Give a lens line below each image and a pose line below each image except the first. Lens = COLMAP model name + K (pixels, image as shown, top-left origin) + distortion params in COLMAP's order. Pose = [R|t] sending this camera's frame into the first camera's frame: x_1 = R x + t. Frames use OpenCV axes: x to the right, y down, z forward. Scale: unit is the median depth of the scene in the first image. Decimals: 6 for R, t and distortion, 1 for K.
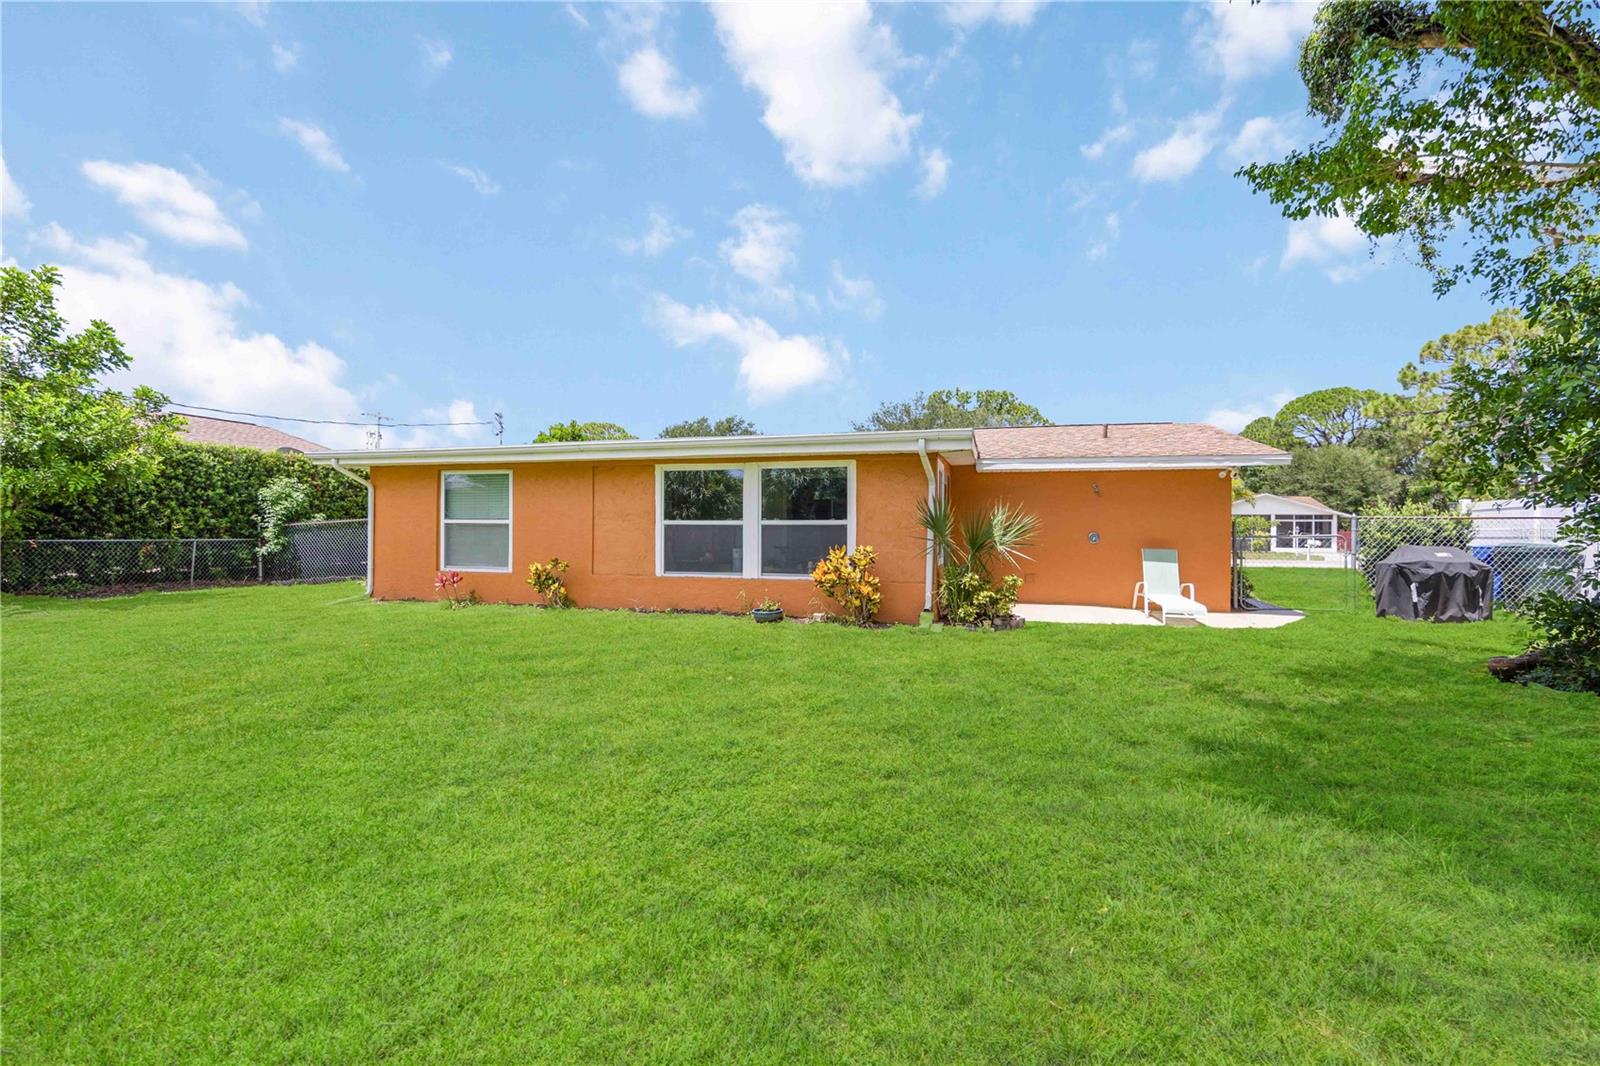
lens RADIAL K [[721.5, 0, 804.0], [0, 721.5, 527.9], [0, 0, 1]] dist [-0.001067, -0.000070]
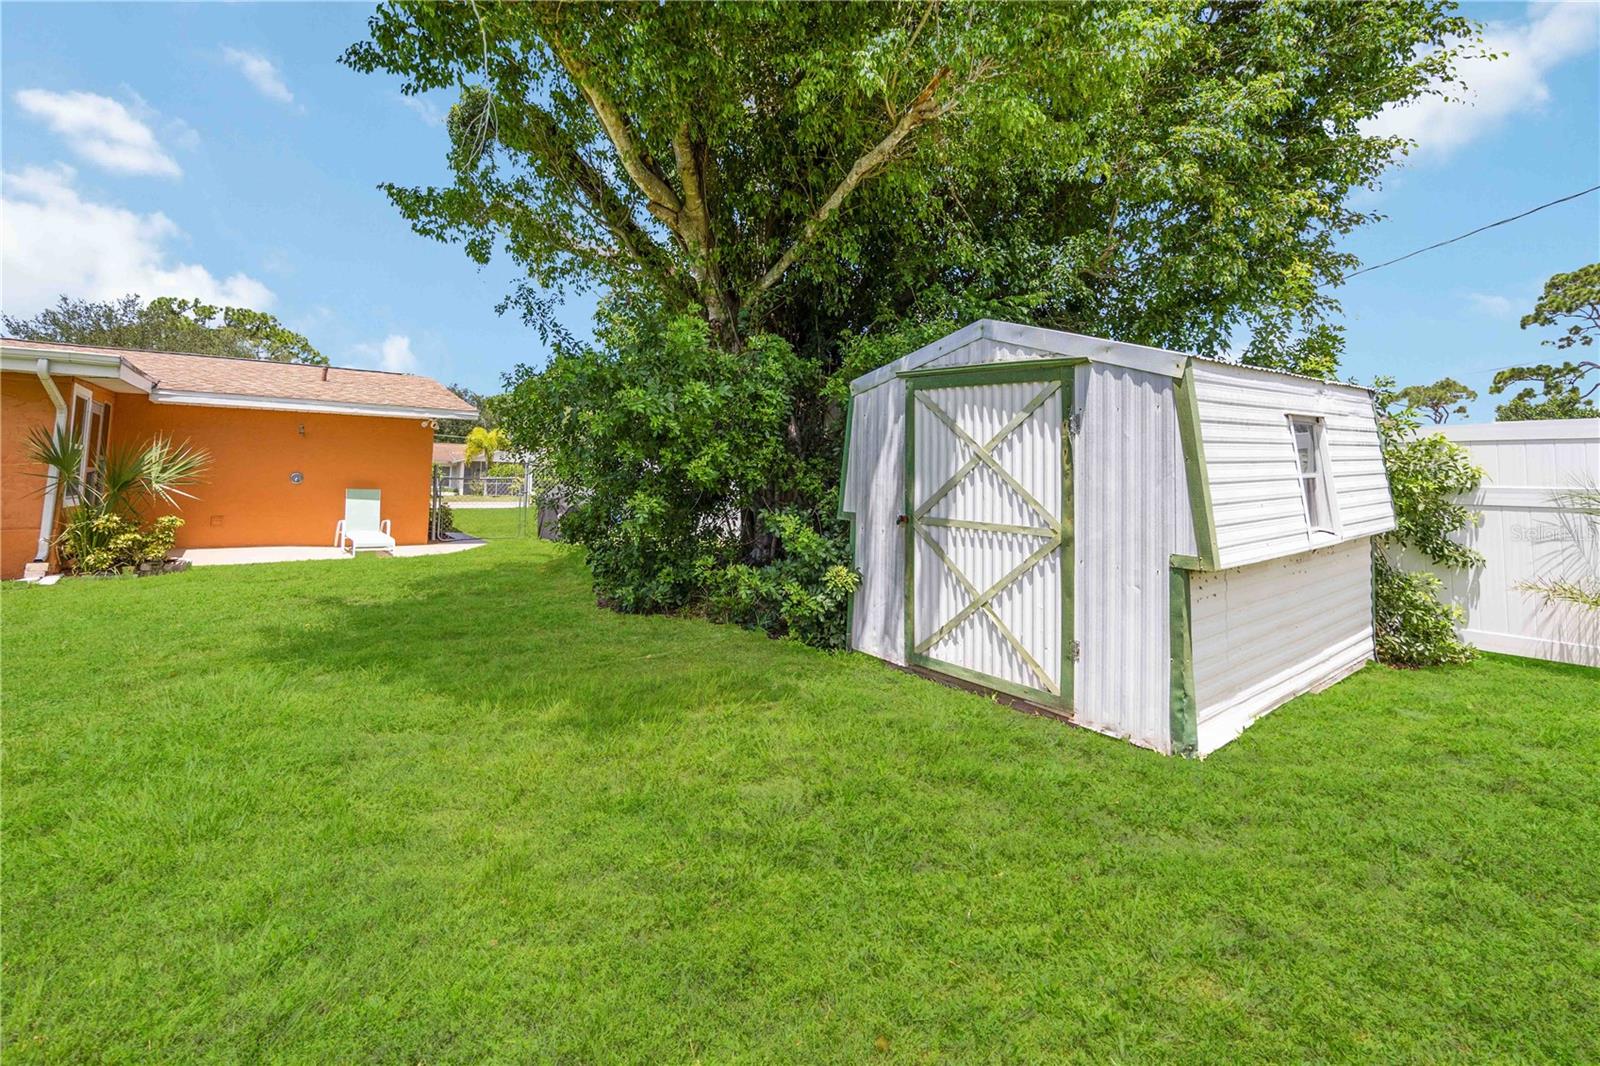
lens RADIAL K [[714.7, 0, 799.8], [0, 714.7, 432.5], [0, 0, 1]] dist [-0.015117, -0.000186]
pose [[0.611516, 0.061710, 0.788822, 0.249336], [-0.014895, 0.997675, -0.066501, 0.028302], [-0.791092, 0.028918, 0.611013, -0.861567]]
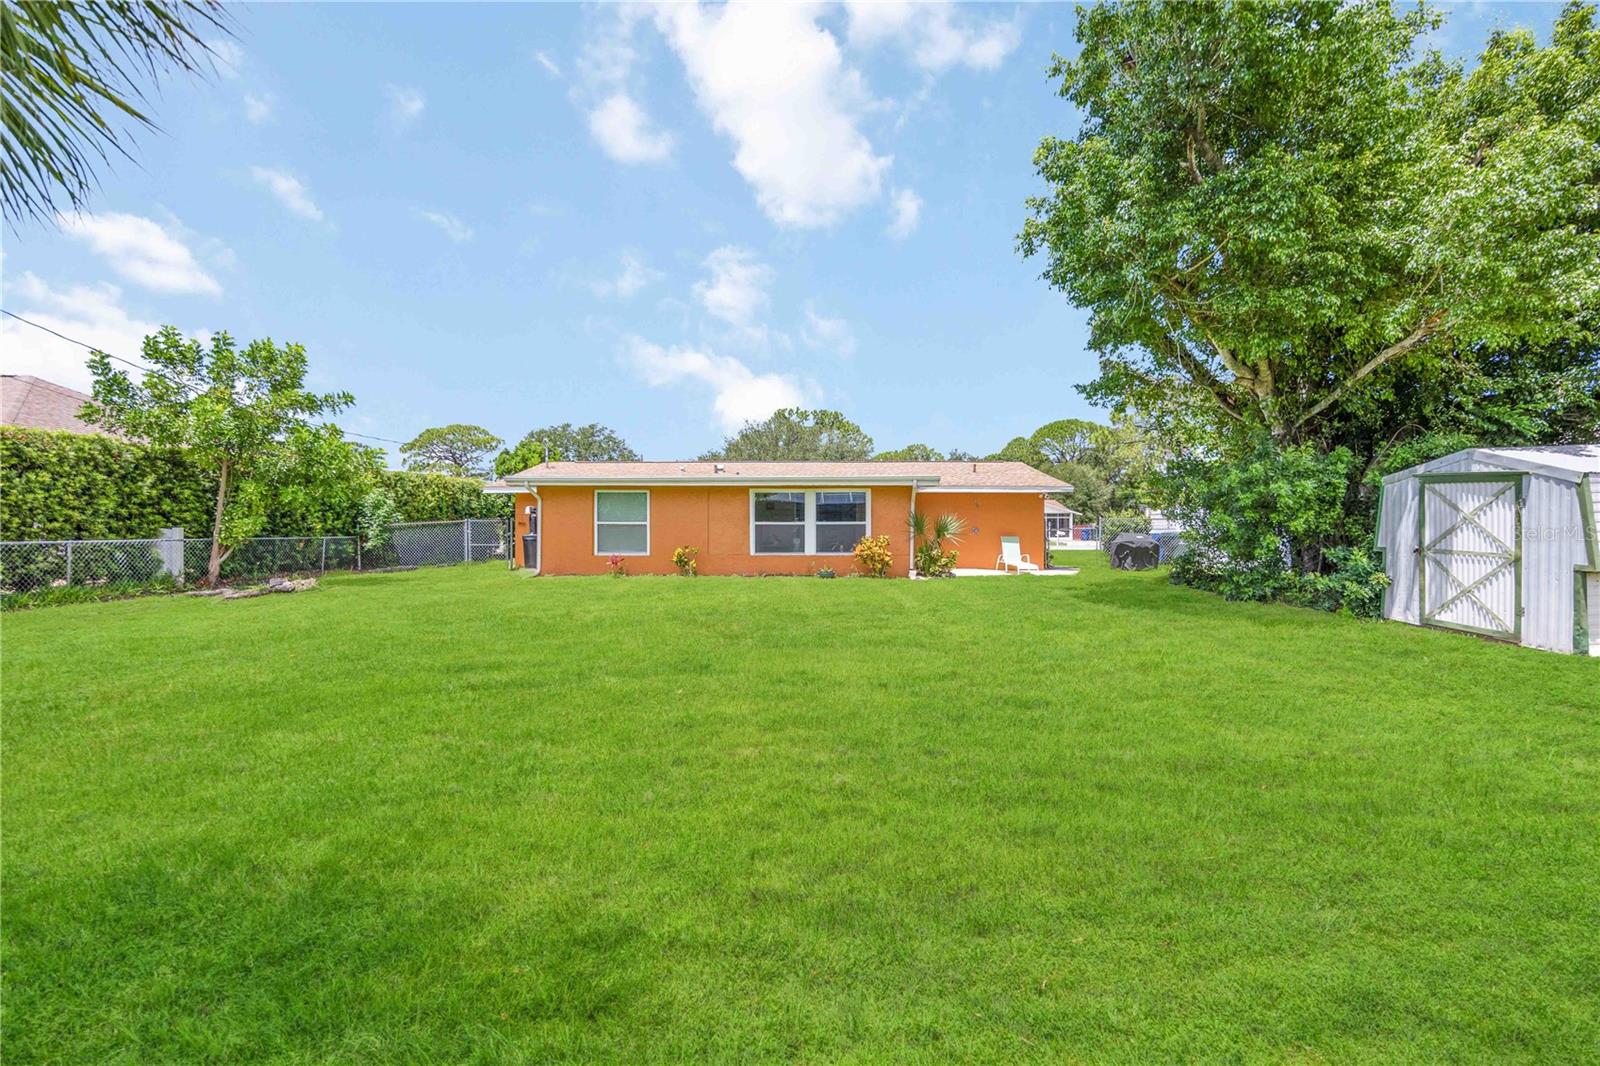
lens RADIAL K [[677.6, 0, 801.6], [0, 677.6, 526.8], [0, 0, 1]] dist [-0.010017, -0.000296]
pose [[0.964355, -0.006012, 0.264544, -2.435252], [0.004807, 0.999975, 0.005201, -0.035356], [-0.264569, -0.003744, 0.964360, -2.669734]]
